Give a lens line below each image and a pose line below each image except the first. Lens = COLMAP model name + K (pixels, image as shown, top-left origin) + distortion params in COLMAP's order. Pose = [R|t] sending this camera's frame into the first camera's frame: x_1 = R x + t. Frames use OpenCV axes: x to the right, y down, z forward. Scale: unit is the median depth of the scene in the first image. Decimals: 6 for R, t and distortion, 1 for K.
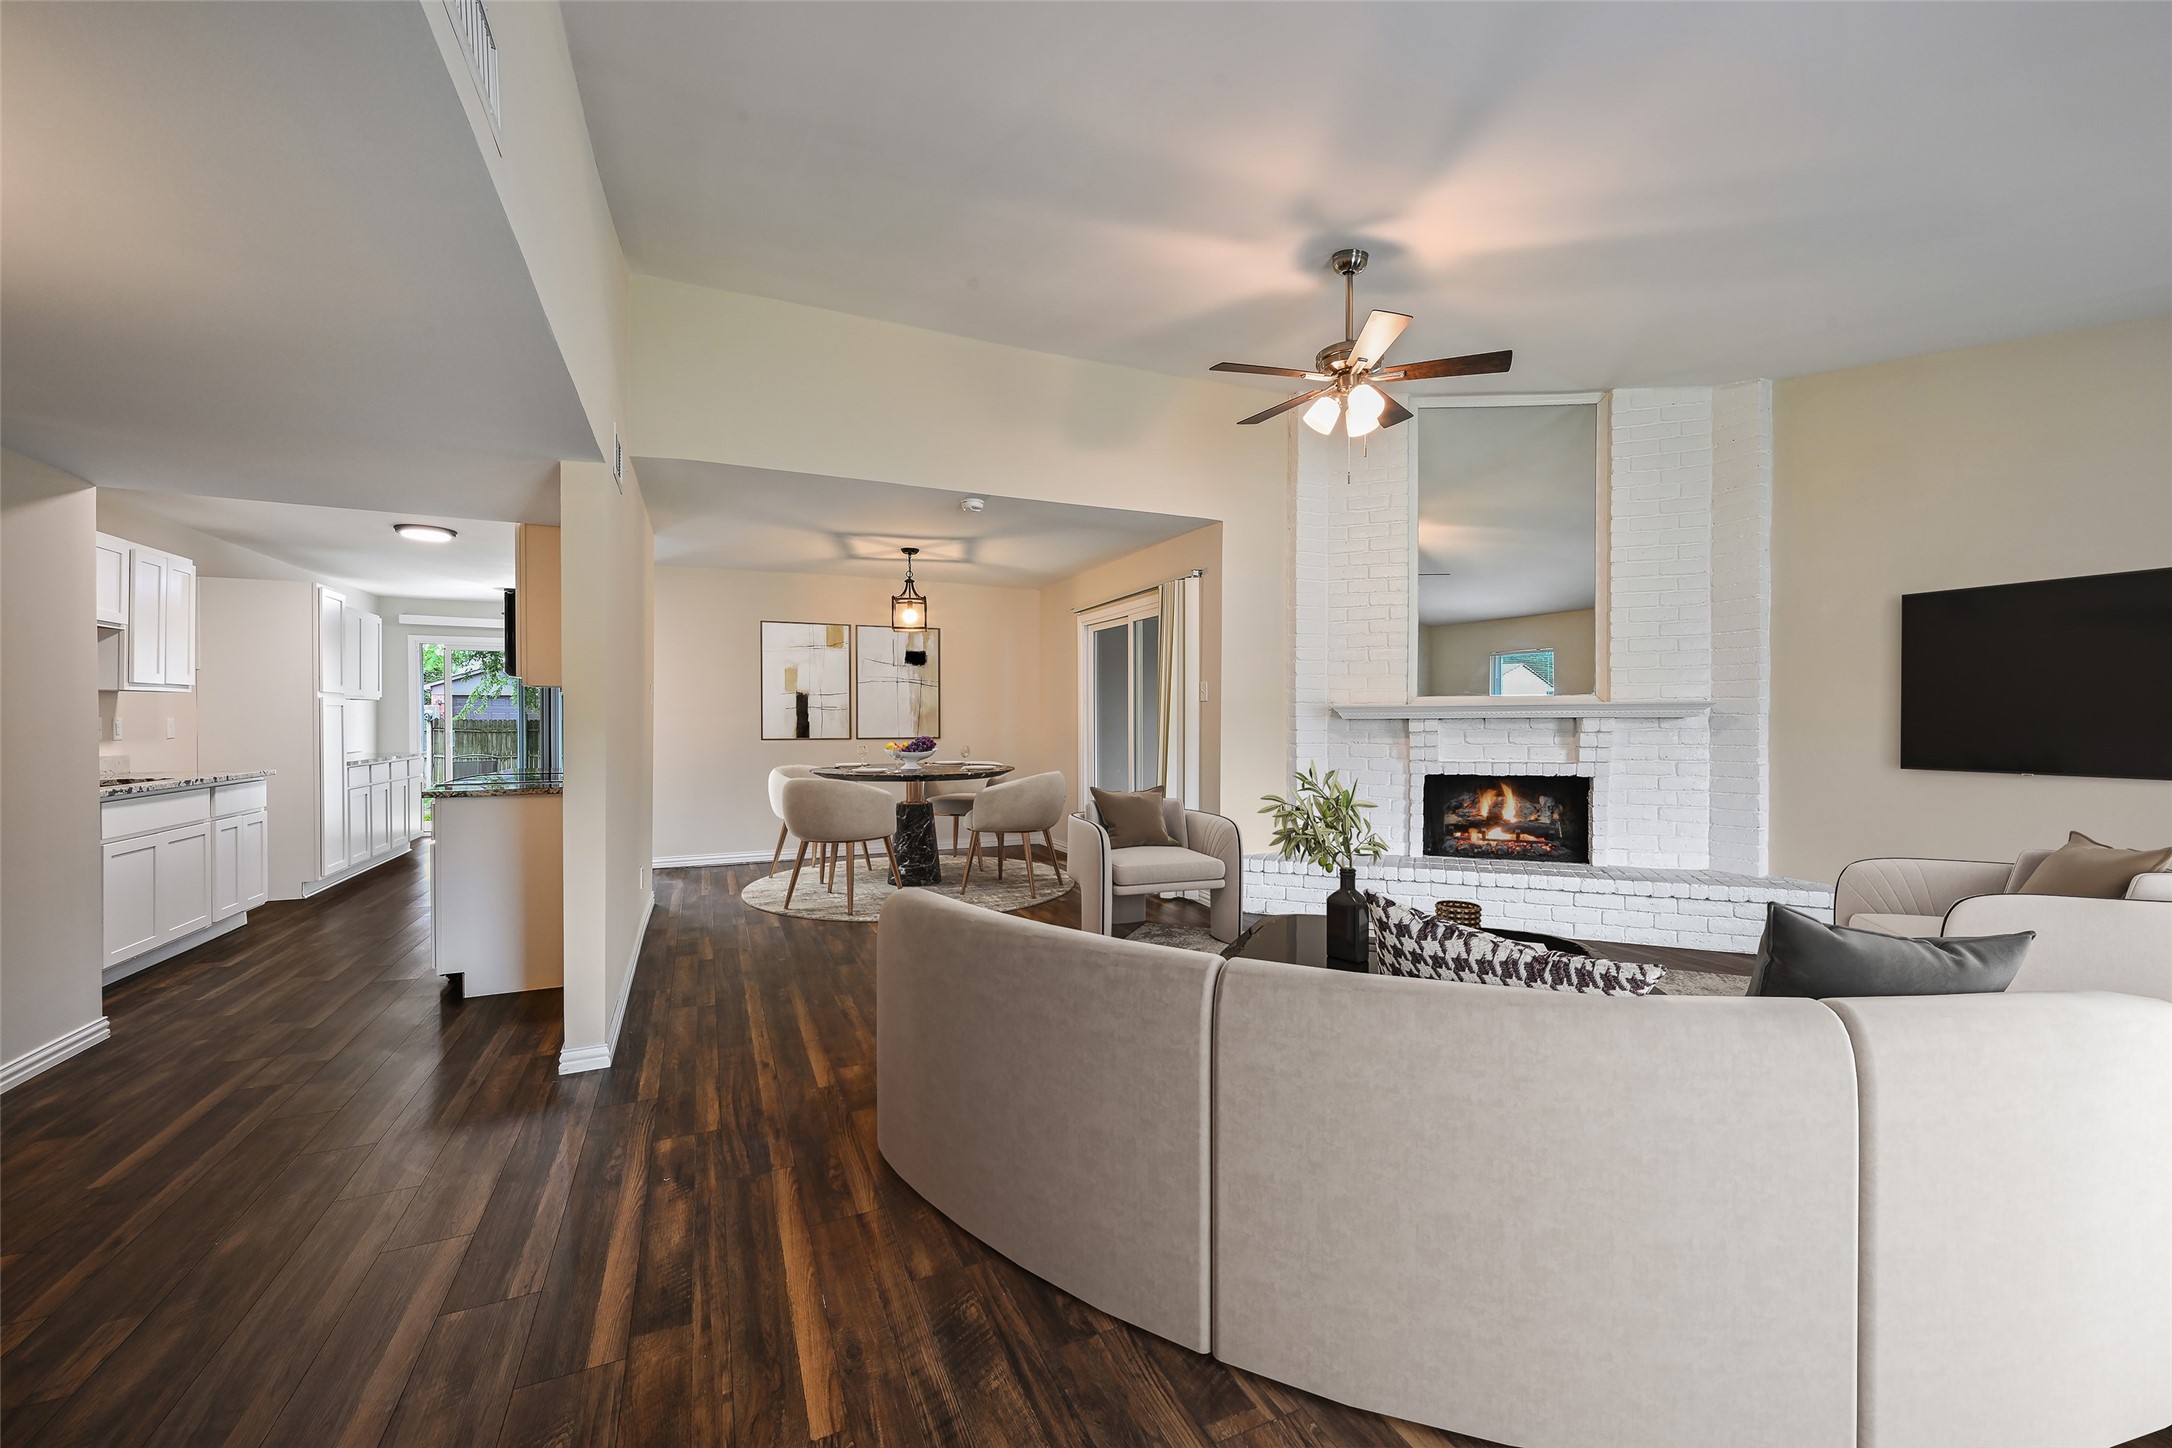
lens RADIAL K [[856.2, 0, 1086.0], [0, 856.2, 726.3], [0, 0, 1]] dist [-0.000776, 0.000642]
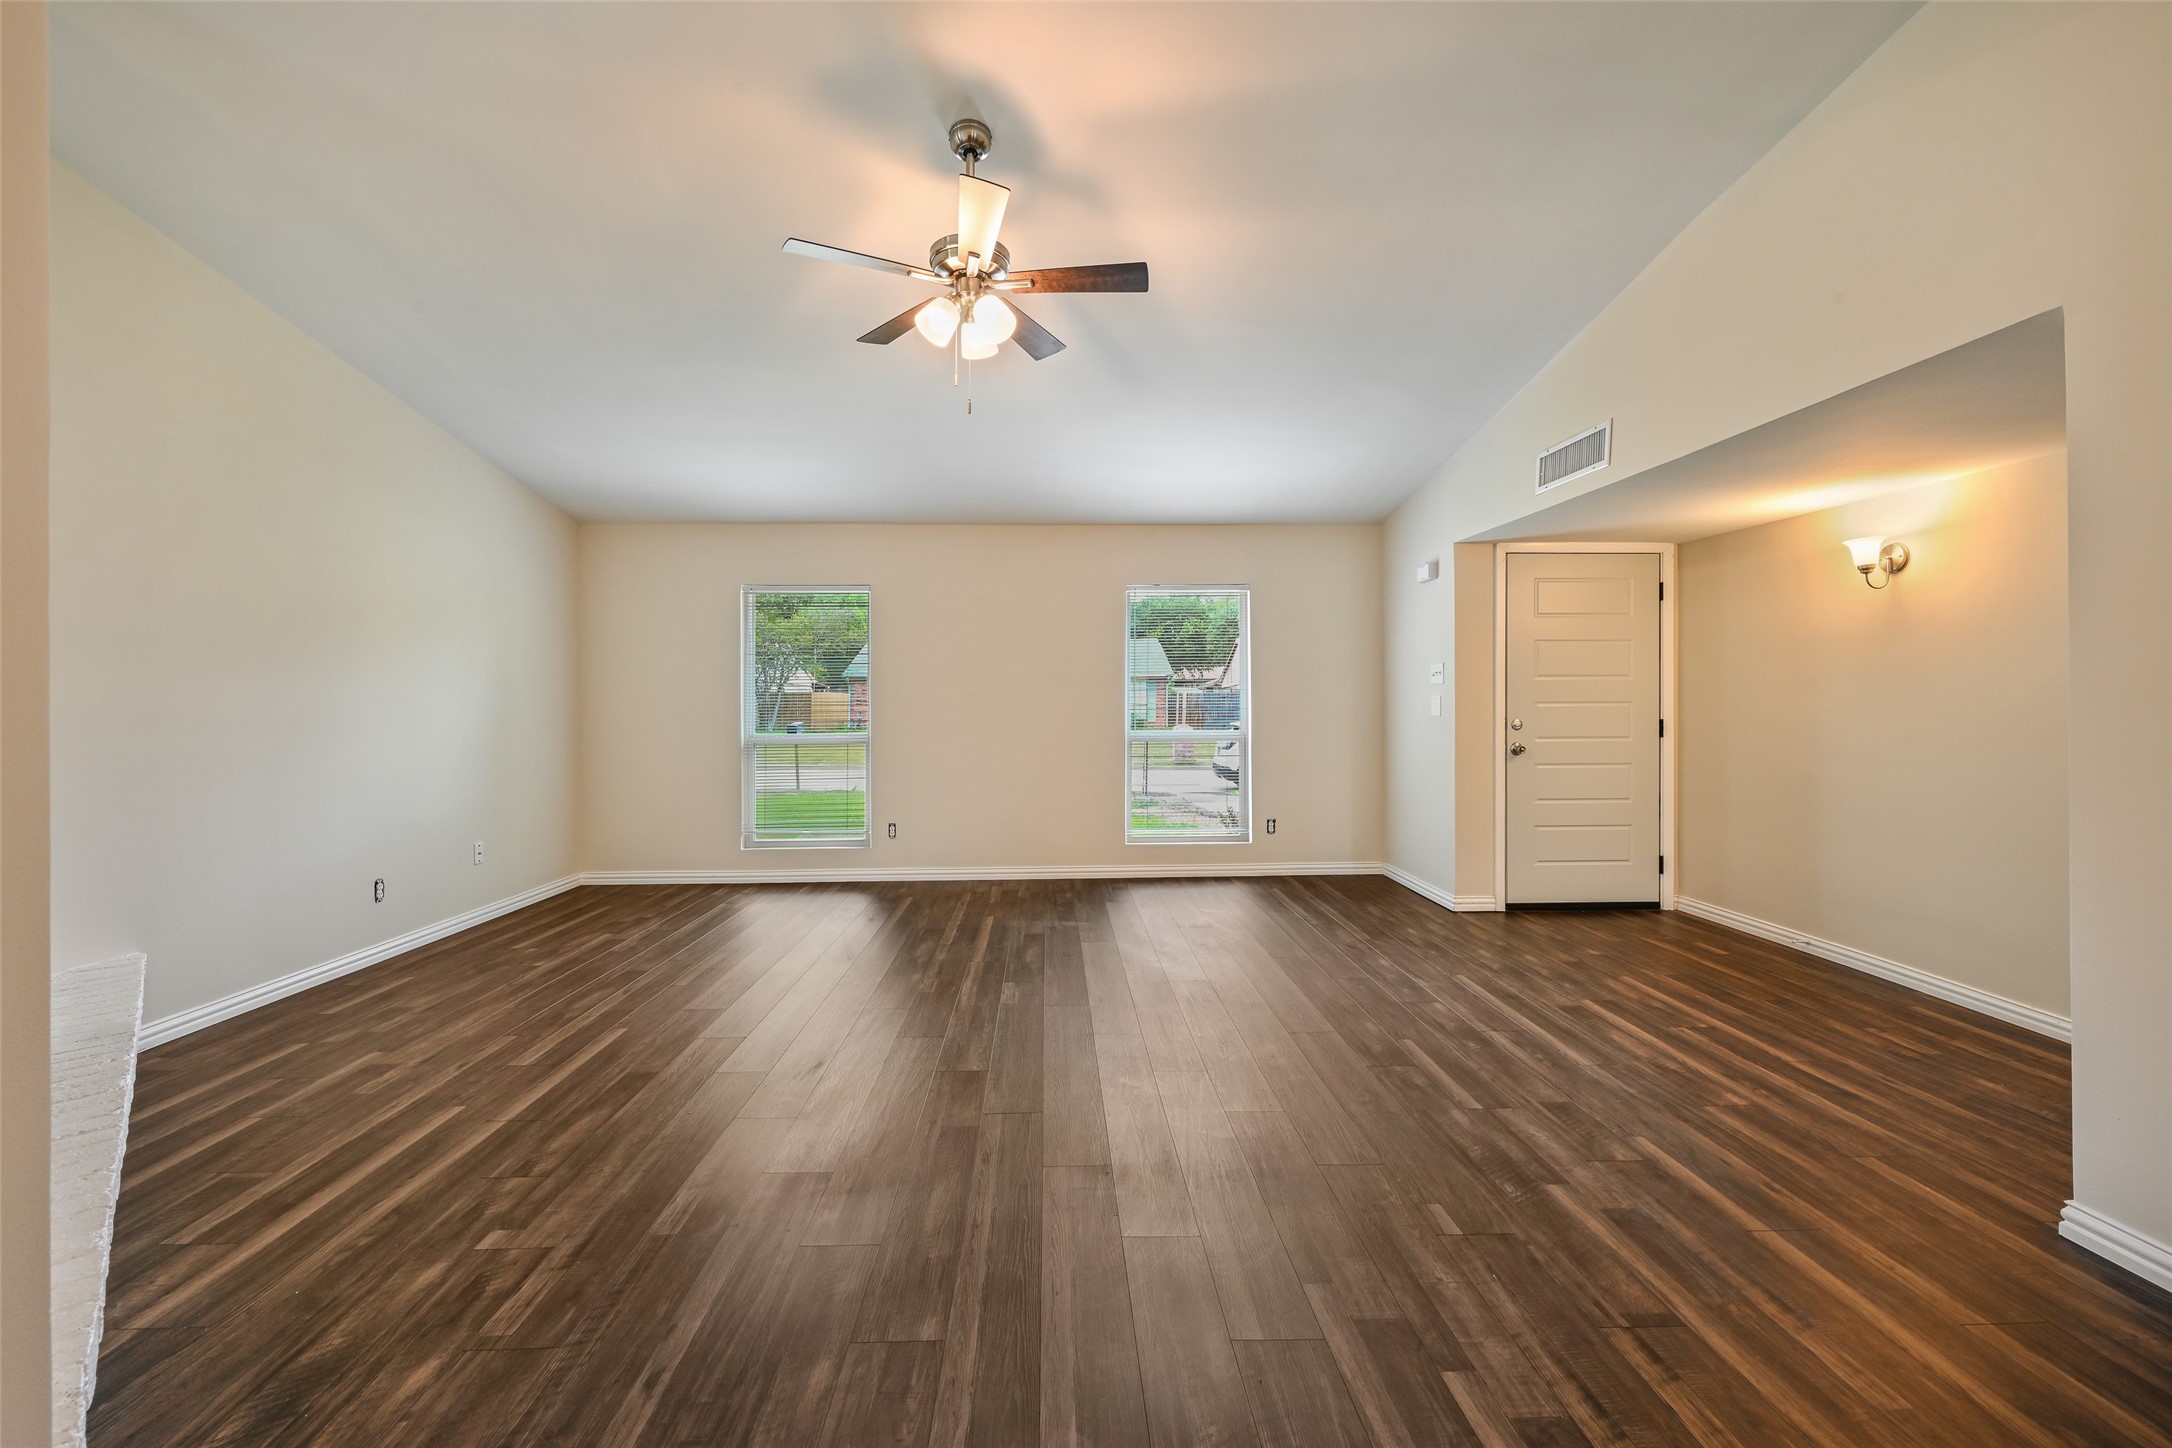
lens RADIAL K [[856.2, 0, 1076.6], [0, 856.2, 714.7], [0, 0, 1]] dist [-0.000776, 0.000642]
pose [[-0.924760, 0.001741, 0.380547, -0.064645], [0.008069, 0.999854, 0.015033, -0.009431], [-0.380465, 0.016973, -0.924639, 1.115586]]
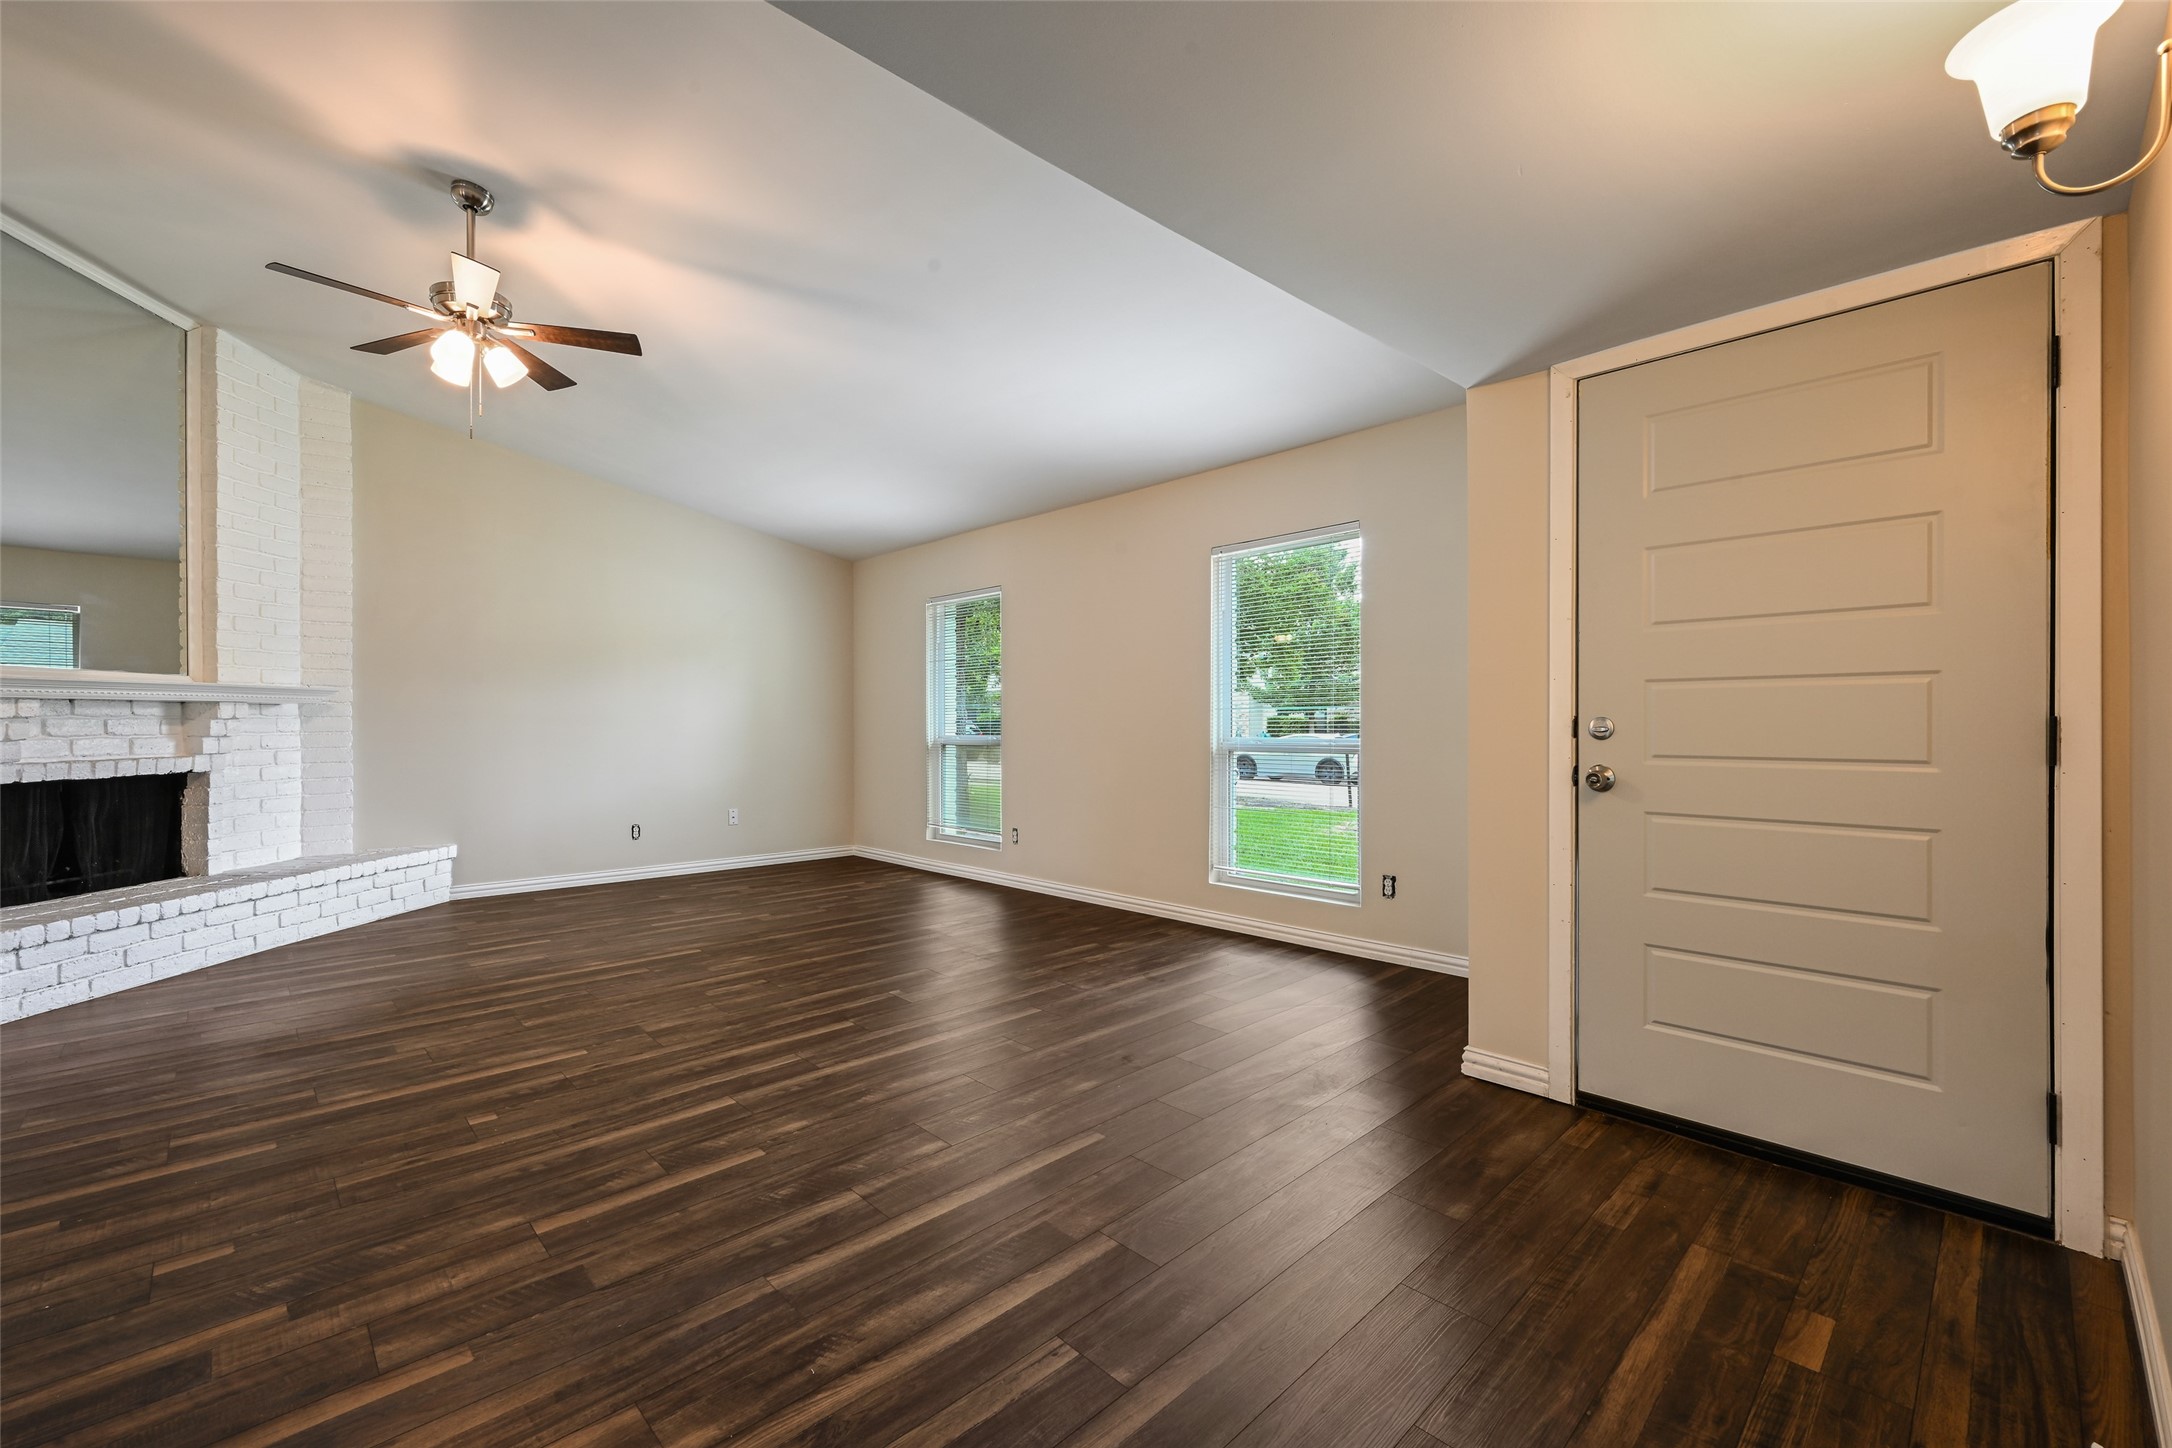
lens RADIAL K [[898.7, 0, 1062.1], [0, 898.7, 723.1], [0, 0, 1]] dist [-0.010594, 0.003582]
pose [[-0.325179, 0.000132, 0.945653, -0.537665], [0.006441, 0.999977, 0.002075, 0.013424], [-0.945631, 0.006765, -0.325172, 0.462461]]
